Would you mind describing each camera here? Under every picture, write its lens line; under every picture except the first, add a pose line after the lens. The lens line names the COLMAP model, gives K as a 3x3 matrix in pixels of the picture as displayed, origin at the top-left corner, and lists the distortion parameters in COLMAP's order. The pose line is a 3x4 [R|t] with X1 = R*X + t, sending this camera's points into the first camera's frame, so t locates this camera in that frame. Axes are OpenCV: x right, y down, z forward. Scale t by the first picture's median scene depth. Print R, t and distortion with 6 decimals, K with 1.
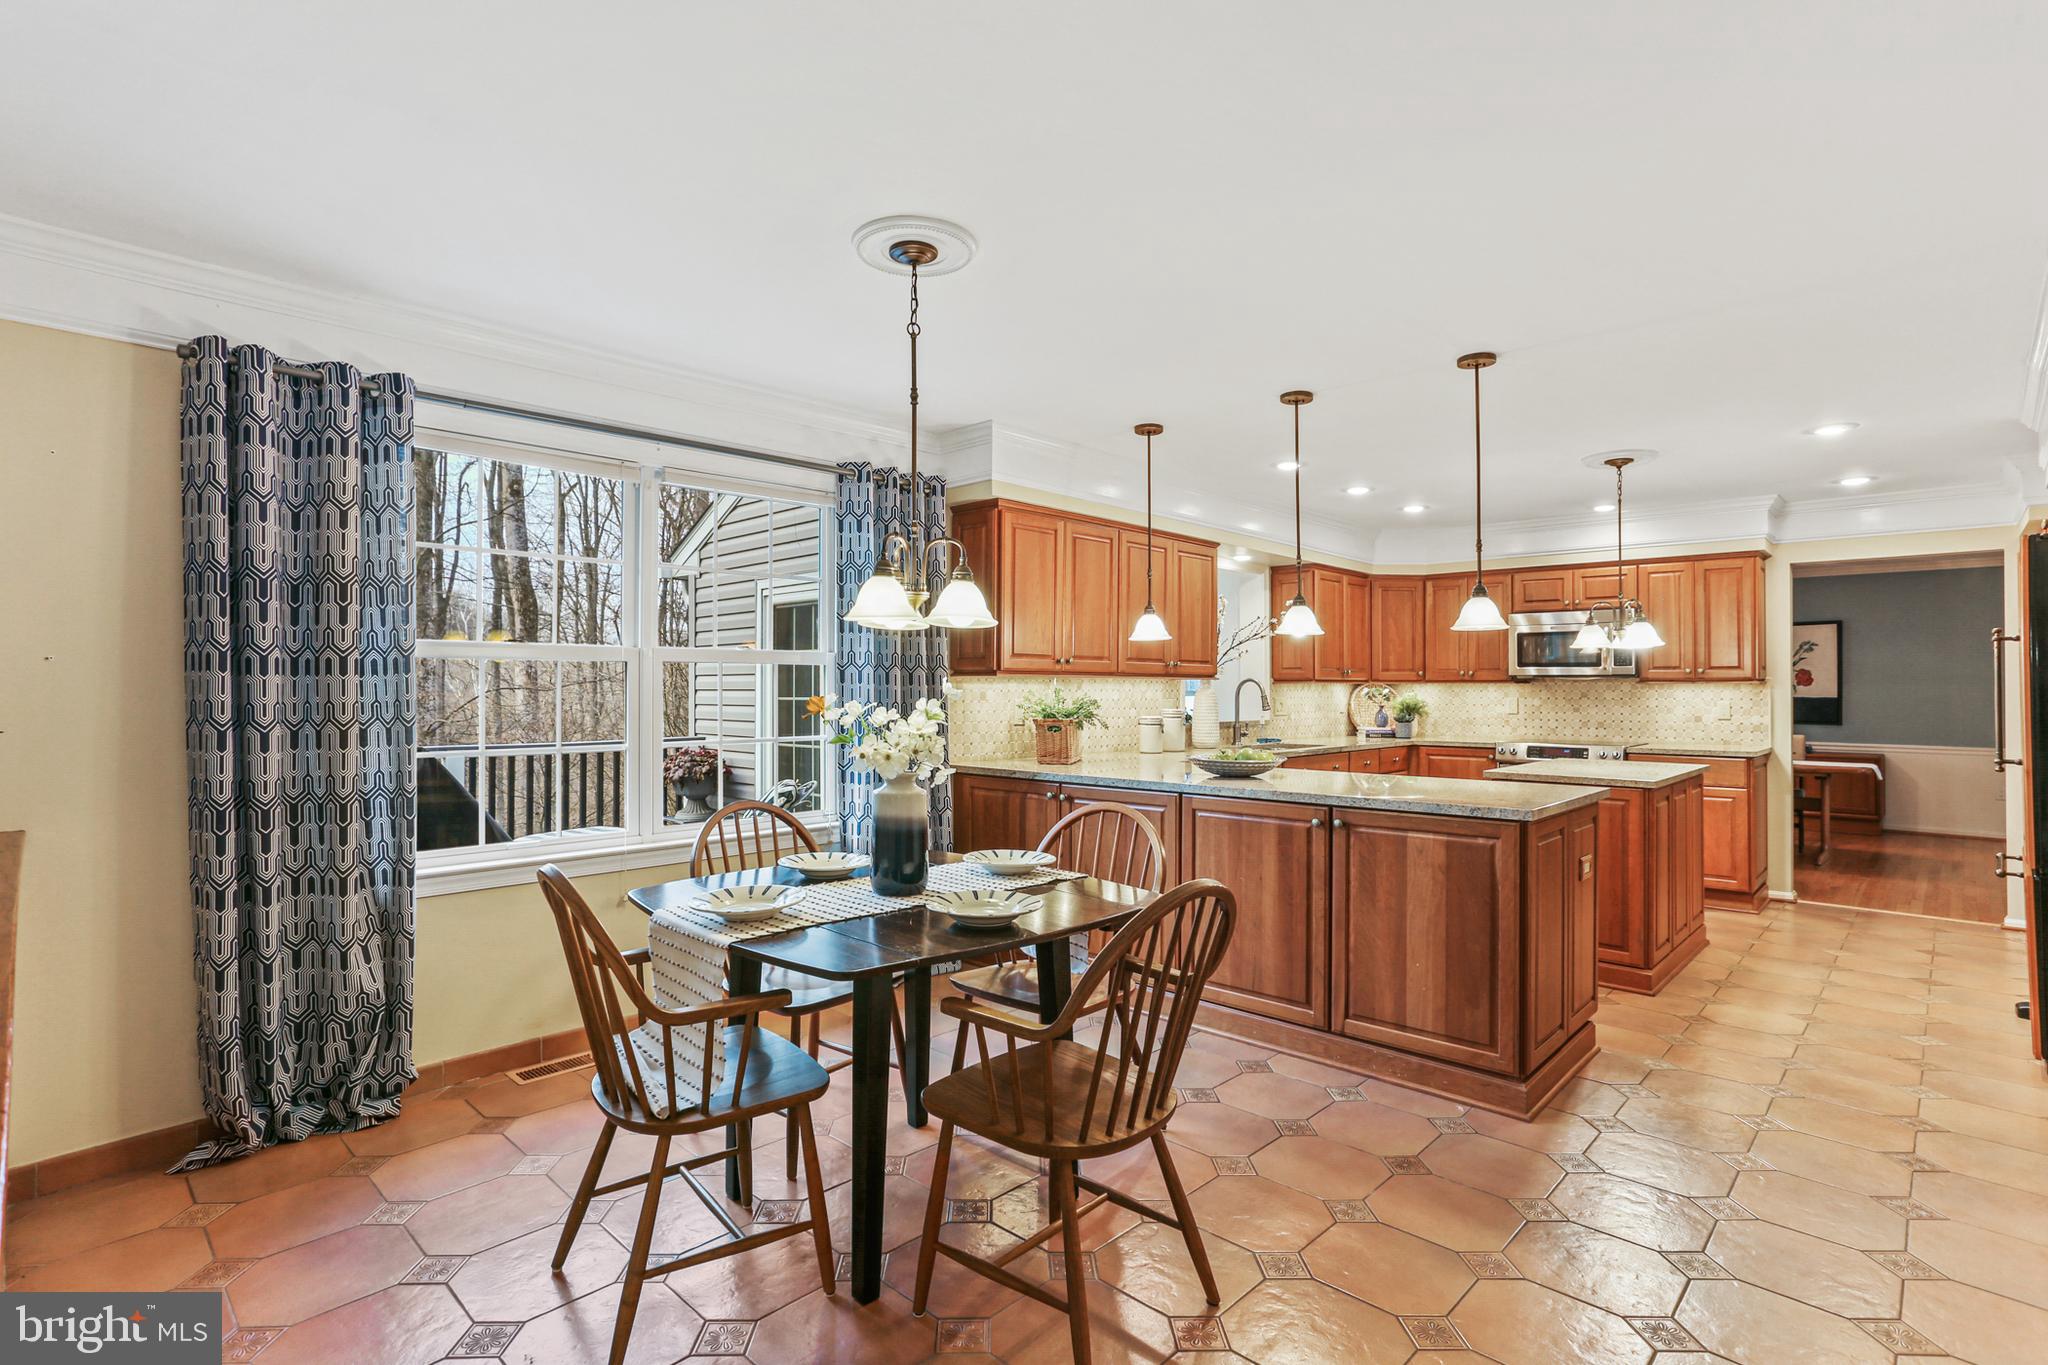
lens RADIAL K [[994.9, 0, 1026.6], [0, 994.9, 689.1], [0, 0, 1]] dist [-0.000770, 0.000311]
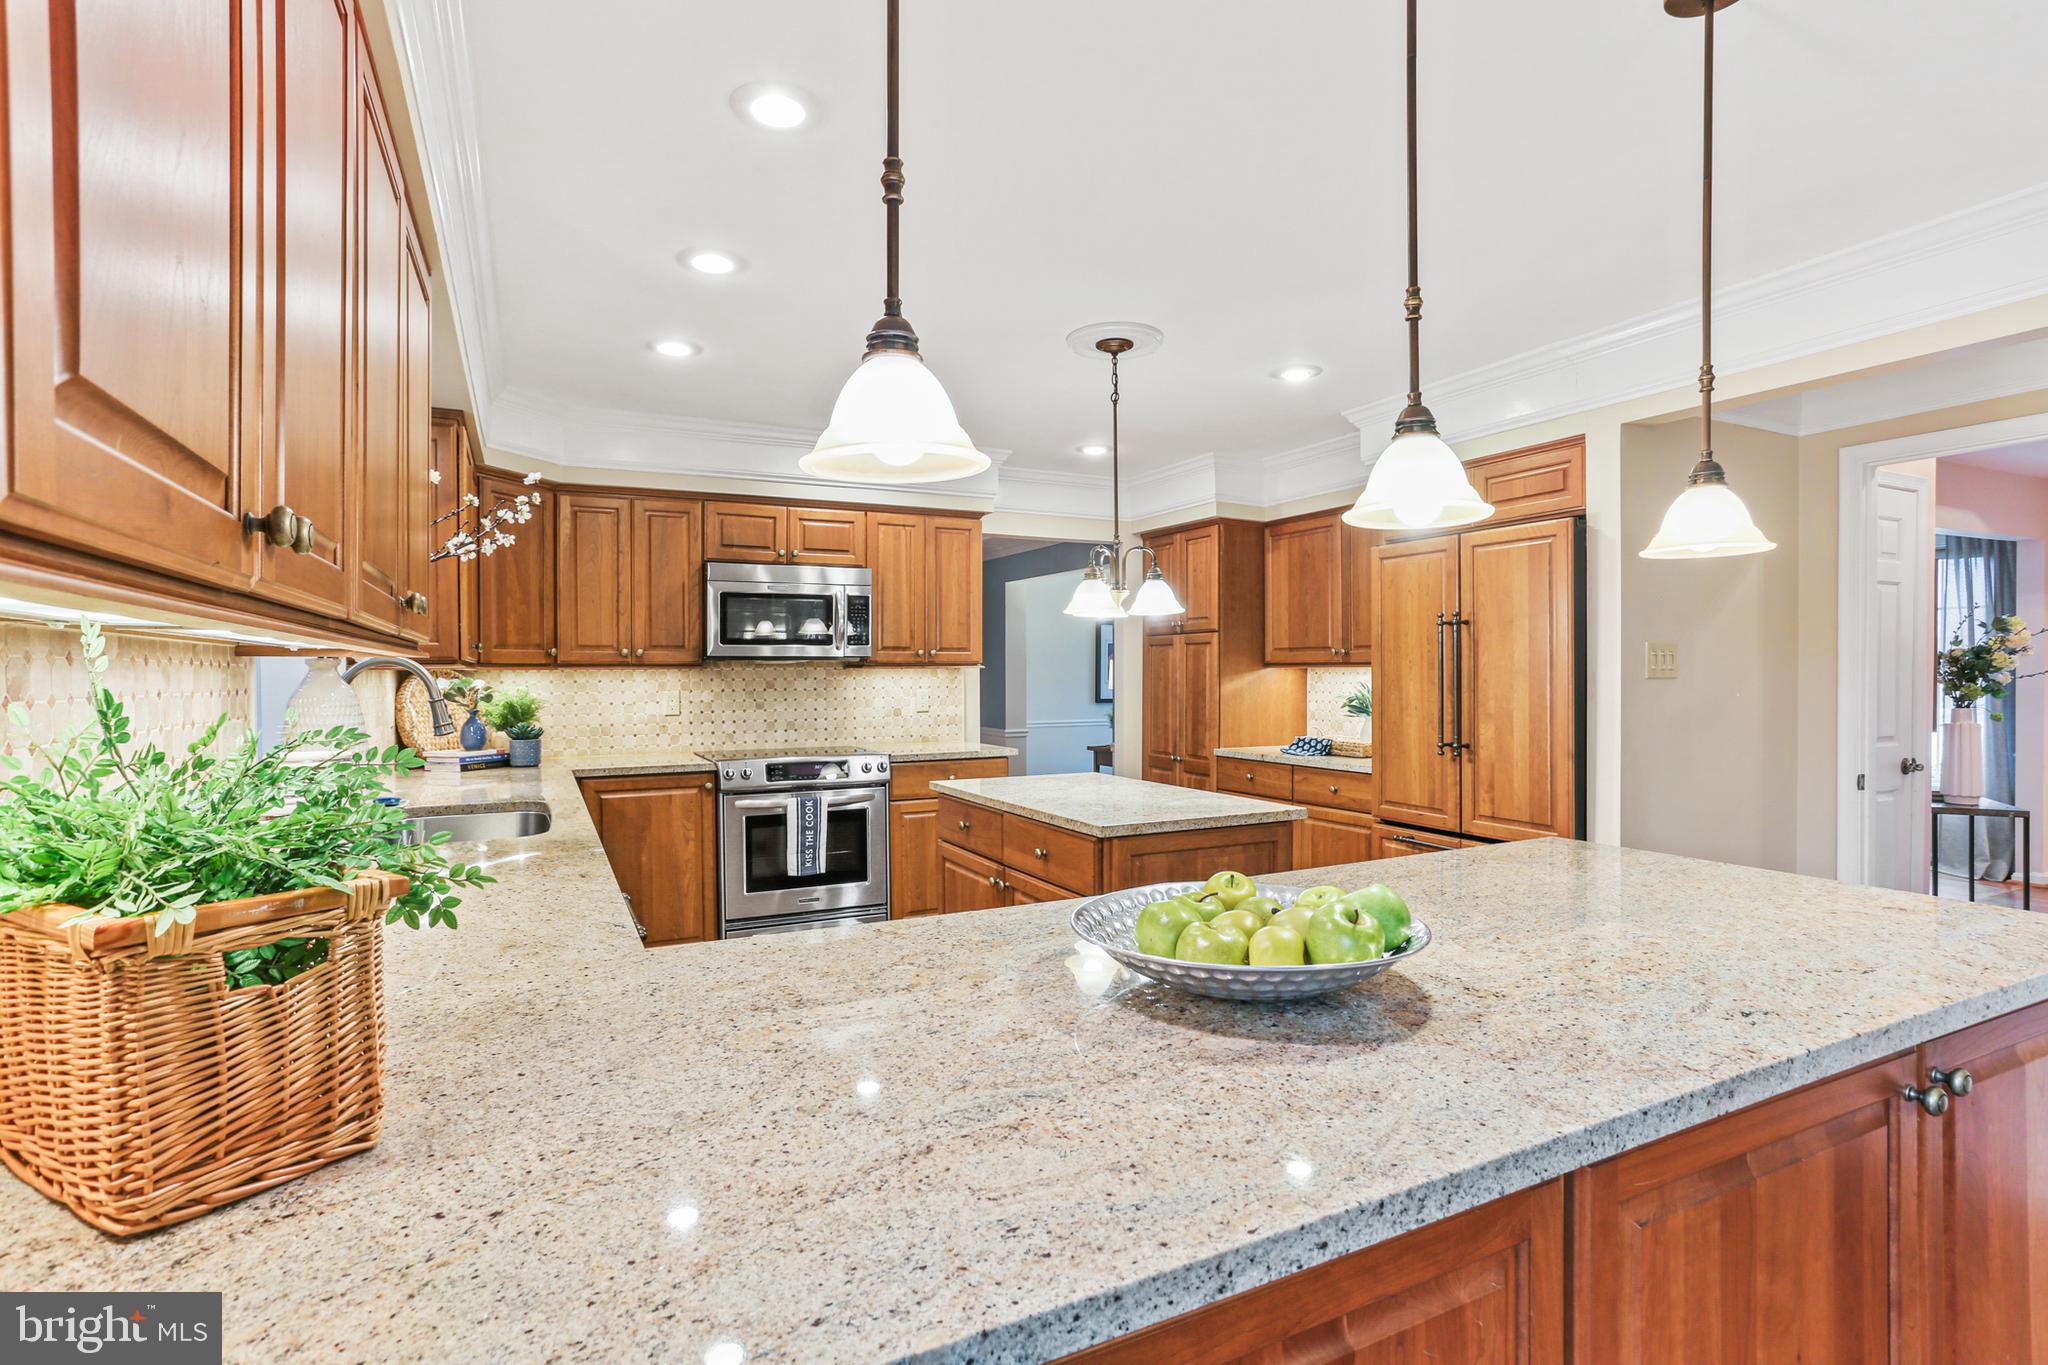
lens RADIAL K [[994.9, 0, 1026.6], [0, 994.9, 689.1], [0, 0, 1]] dist [-0.000770, 0.000311]
pose [[0.347646, -0.019260, 0.937428, -0.052919], [0.007461, 0.999814, 0.017774, -0.002688], [-0.937596, 0.000815, 0.347725, 0.573349]]
